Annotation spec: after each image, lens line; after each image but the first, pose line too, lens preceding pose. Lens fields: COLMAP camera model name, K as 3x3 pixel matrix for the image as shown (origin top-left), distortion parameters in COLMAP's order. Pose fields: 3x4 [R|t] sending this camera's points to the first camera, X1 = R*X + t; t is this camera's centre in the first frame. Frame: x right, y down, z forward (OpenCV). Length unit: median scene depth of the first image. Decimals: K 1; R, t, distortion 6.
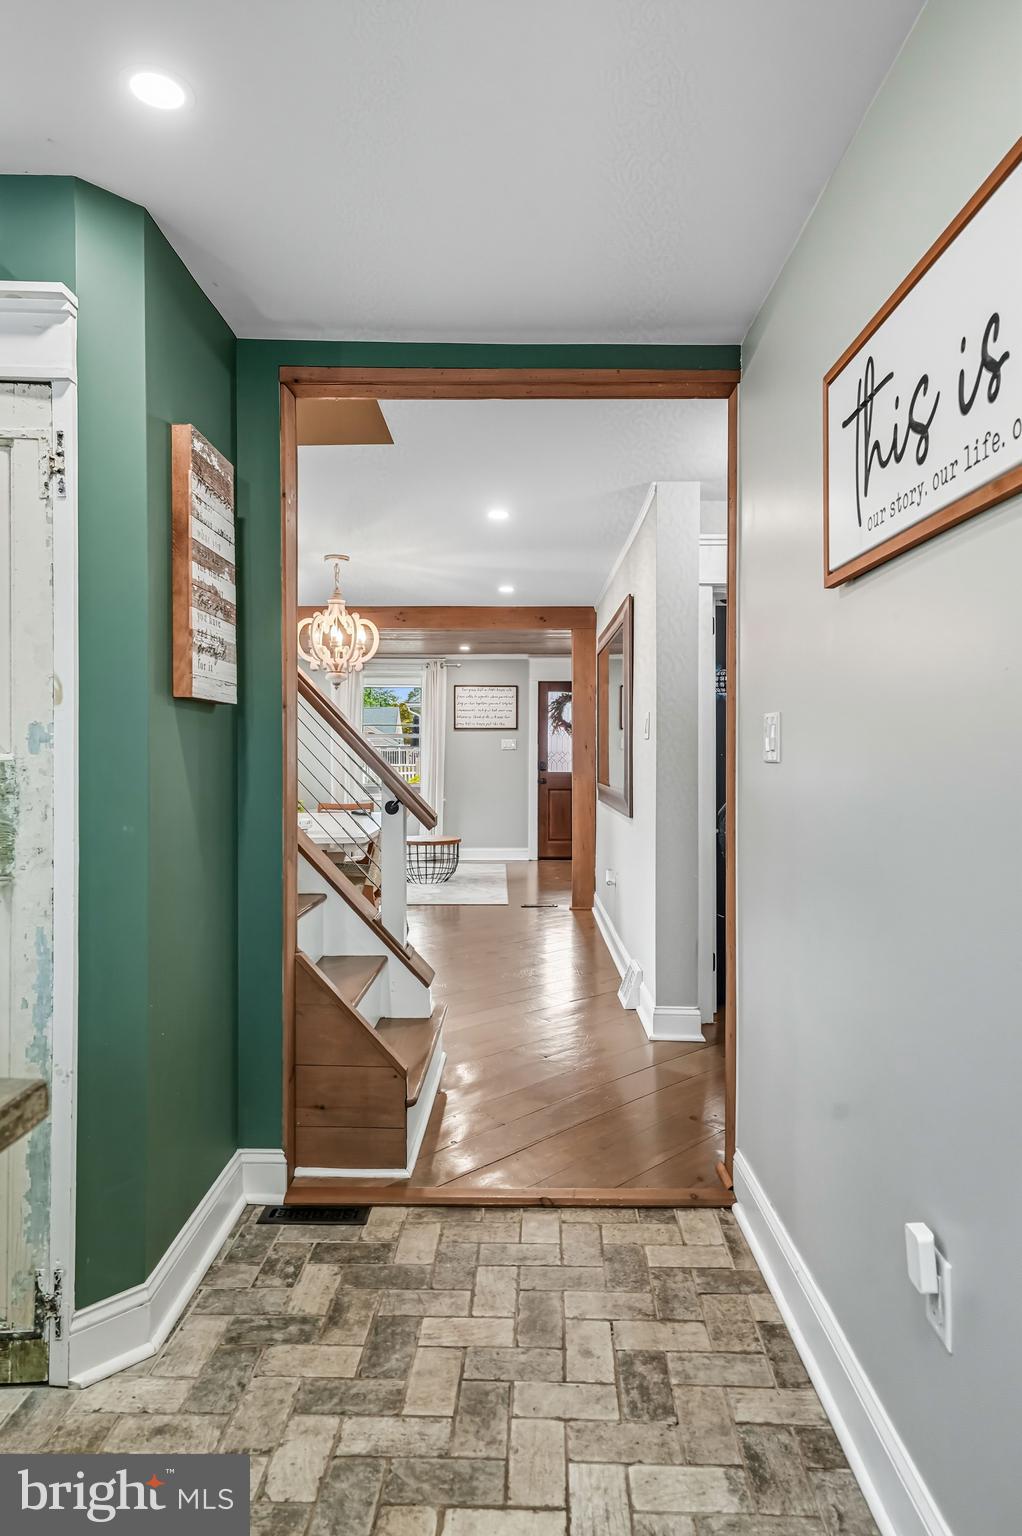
lens RADIAL K [[1466.6, 0, 510.1], [0, 1466.6, 766.1], [0, 0, 1]] dist [-0.018300, 0.000000]
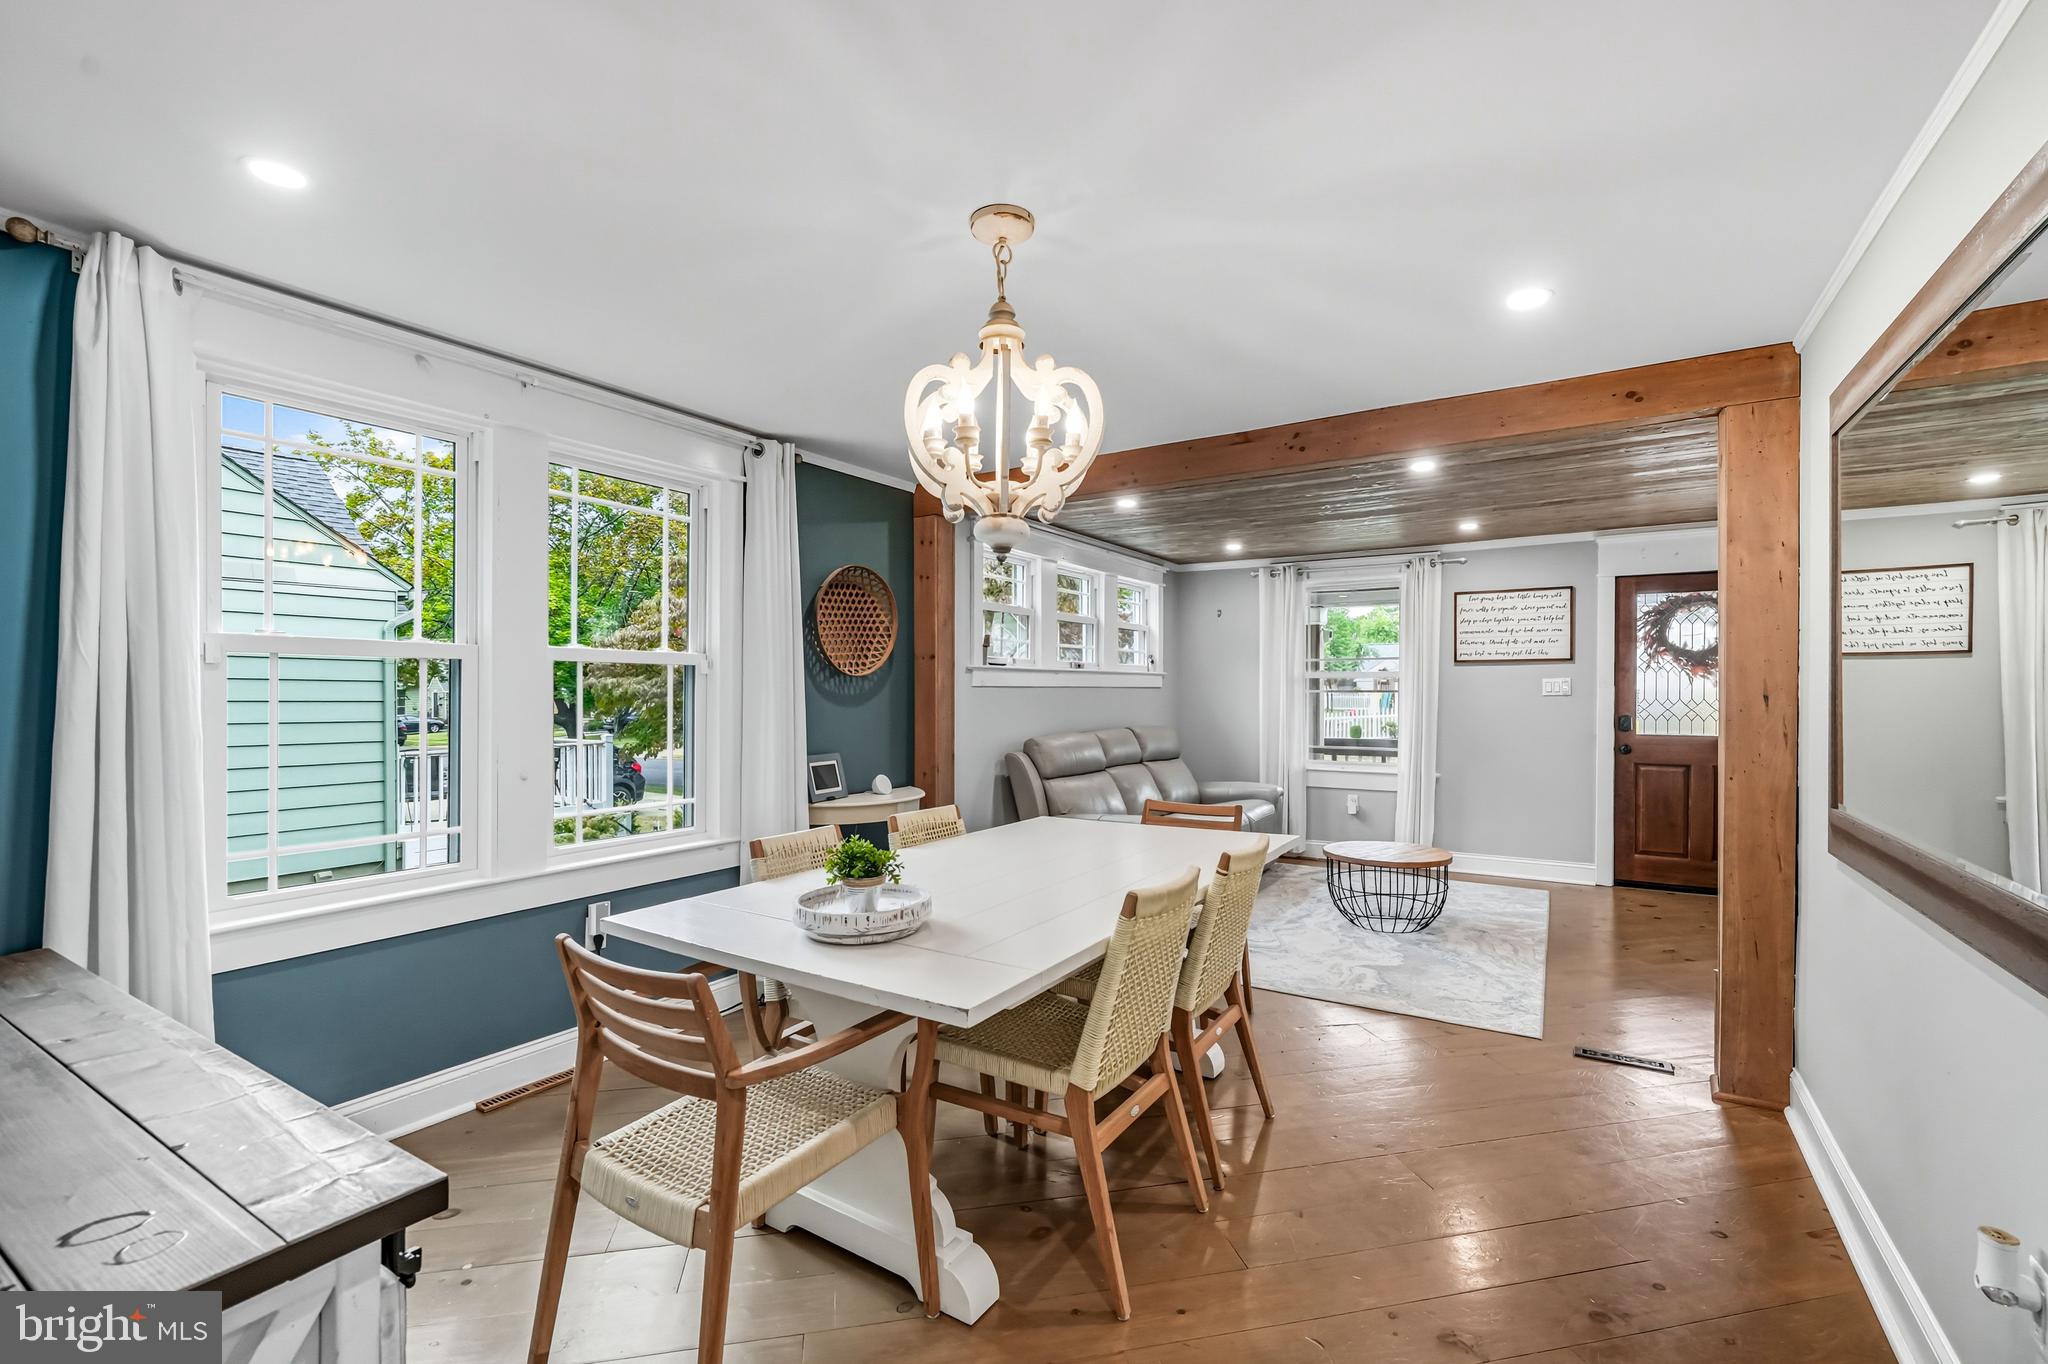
lens RADIAL K [[893.3, 0, 1013.8], [0, 893.3, 690.4], [0, 0, 1]] dist [0.000215, 0.000063]
pose [[0.843110, 0.001410, -0.537740, 0.008564], [-0.002714, 0.999995, -0.001633, -0.012176], [0.537735, 0.002837, 0.843109, 0.578643]]
